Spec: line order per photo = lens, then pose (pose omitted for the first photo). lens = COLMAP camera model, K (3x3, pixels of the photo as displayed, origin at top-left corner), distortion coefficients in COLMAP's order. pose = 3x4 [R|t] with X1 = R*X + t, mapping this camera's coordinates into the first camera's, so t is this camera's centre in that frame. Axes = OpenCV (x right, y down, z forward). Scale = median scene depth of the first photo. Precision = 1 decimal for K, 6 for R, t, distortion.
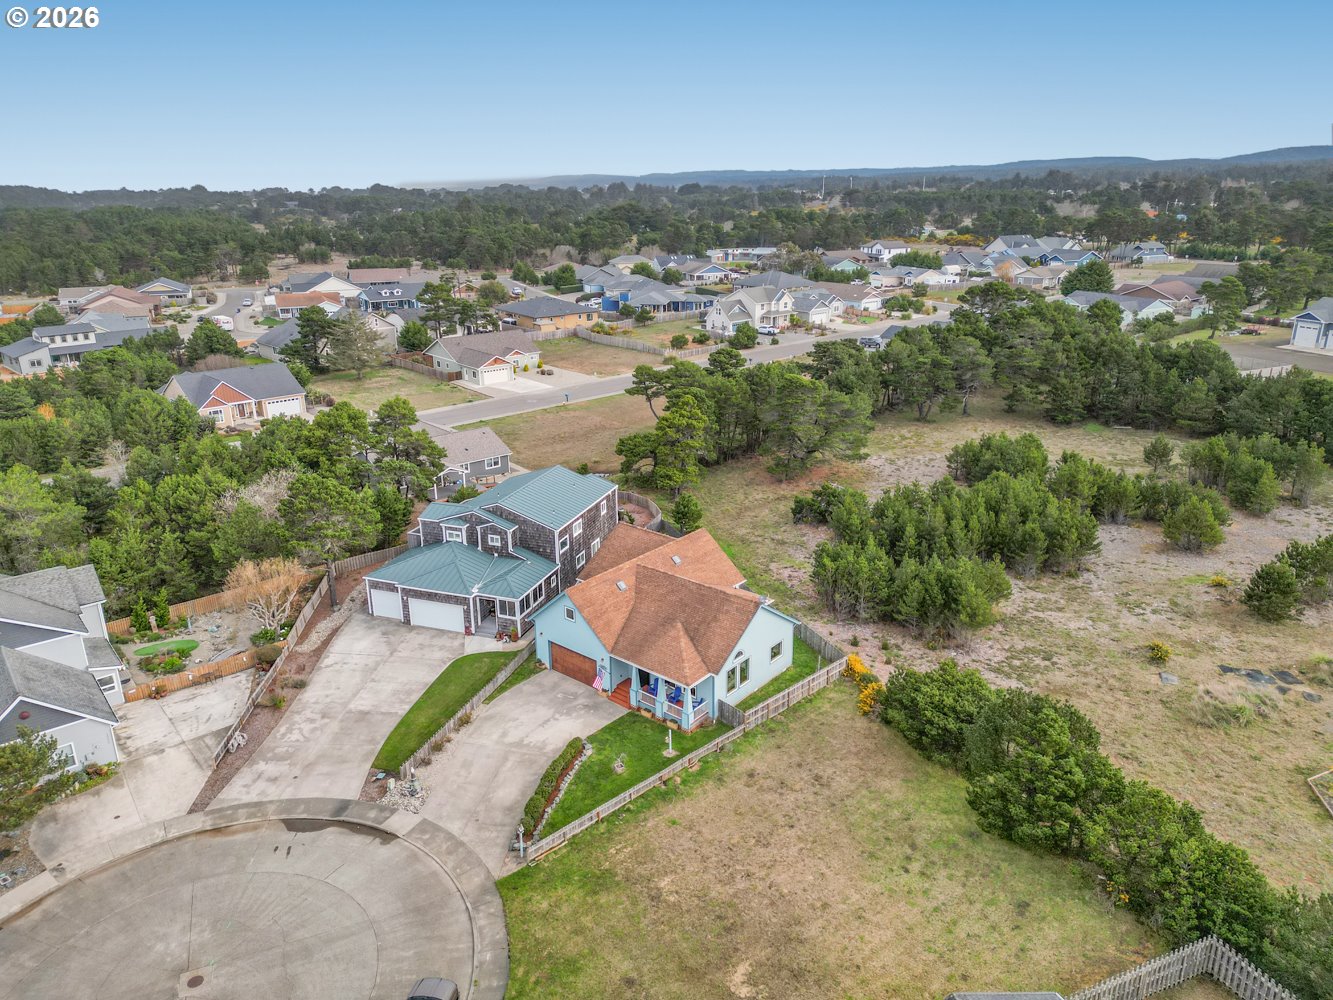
lens RADIAL K [[923.1, 0, 698.8], [0, 923.1, 500.3], [0, 0, 1]] dist [0.061416, -0.044724]
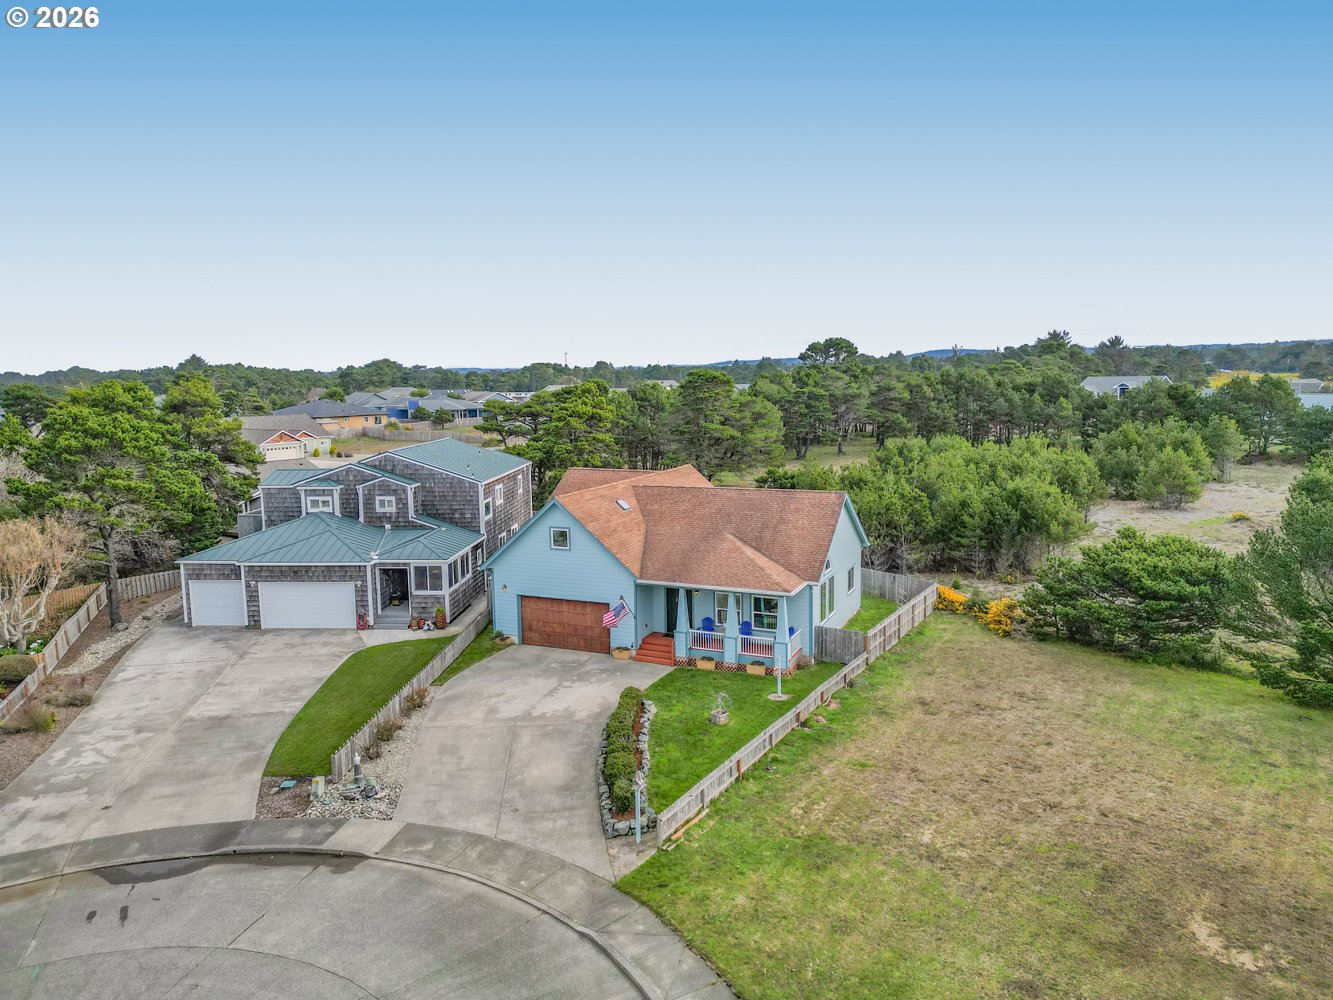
lens RADIAL K [[923.1, 0, 698.8], [0, 923.1, 500.3], [0, 0, 1]] dist [0.061416, -0.044724]
pose [[0.963879, -0.051880, 0.261238, -0.214023], [0.099339, 0.980095, -0.171888, 0.218673], [-0.247120, 0.191630, 0.949847, 0.352786]]
